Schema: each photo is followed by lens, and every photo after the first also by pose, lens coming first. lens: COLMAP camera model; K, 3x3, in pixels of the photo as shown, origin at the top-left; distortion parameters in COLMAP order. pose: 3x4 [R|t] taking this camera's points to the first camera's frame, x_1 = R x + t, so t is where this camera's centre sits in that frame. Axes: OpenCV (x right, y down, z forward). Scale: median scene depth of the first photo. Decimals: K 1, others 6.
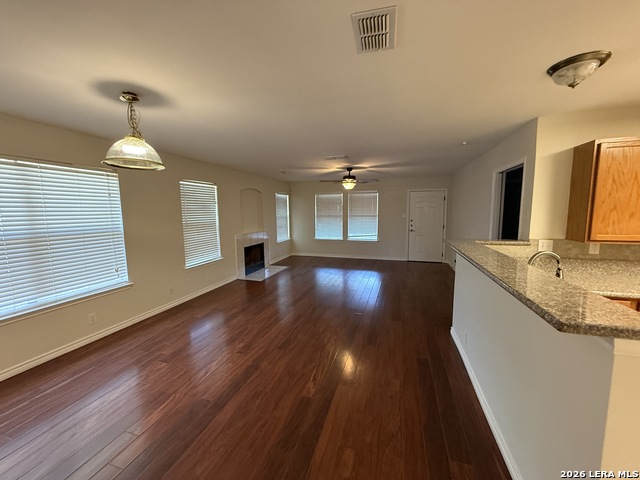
lens RADIAL K [[256.0, 0, 318.1], [0, 256.0, 238.1], [0, 0, 1]] dist [0.000659, 0.000126]
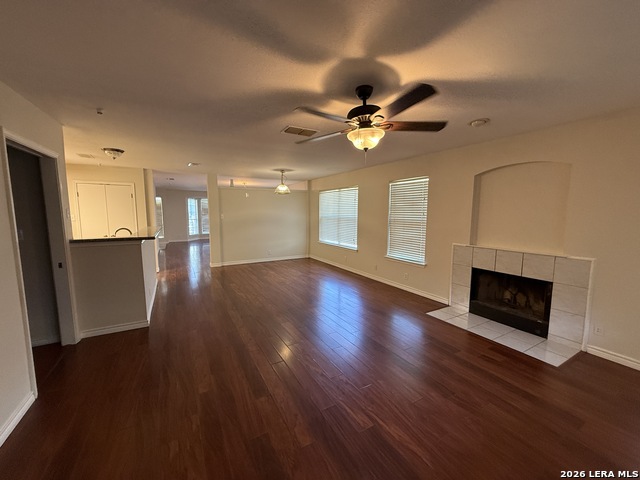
lens RADIAL K [[256.0, 0, 318.1], [0, 256.0, 238.1], [0, 0, 1]] dist [0.000659, 0.000126]
pose [[-0.686284, 0.090818, -0.721642, 0.957990], [-0.068167, 0.979776, 0.188130, -0.290613], [0.724133, 0.178303, -0.666213, 2.665646]]
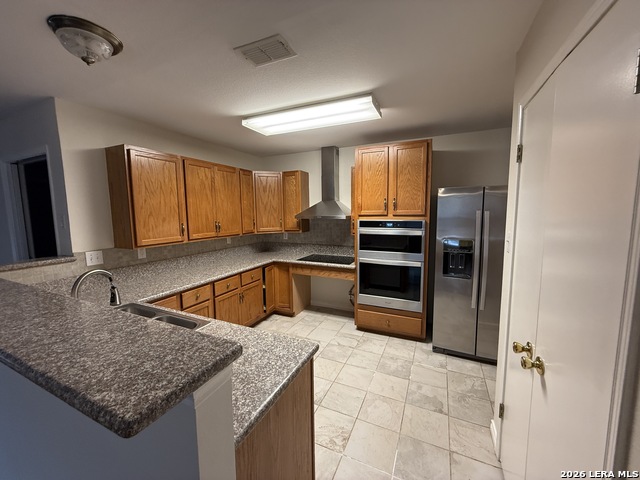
lens RADIAL K [[256.0, 0, 318.1], [0, 256.0, 238.1], [0, 0, 1]] dist [0.000659, 0.000126]
pose [[0.128538, -0.094941, 0.987150, 0.156898], [0.114431, 0.990178, 0.080332, -0.020226], [-0.985080, 0.102634, 0.138140, 0.151540]]
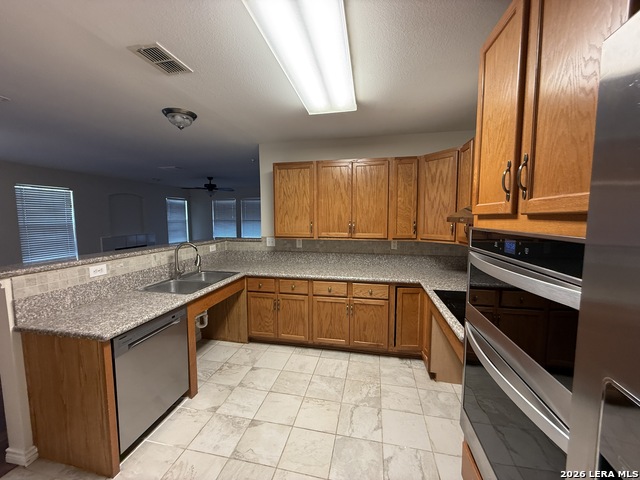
lens RADIAL K [[256.0, 0, 318.1], [0, 256.0, 238.1], [0, 0, 1]] dist [0.000659, 0.000126]
pose [[0.994867, 0.001093, 0.101188, 1.044066], [0.001443, 0.999687, -0.024977, 0.046329], [-0.101184, 0.024995, 0.994554, -0.336894]]
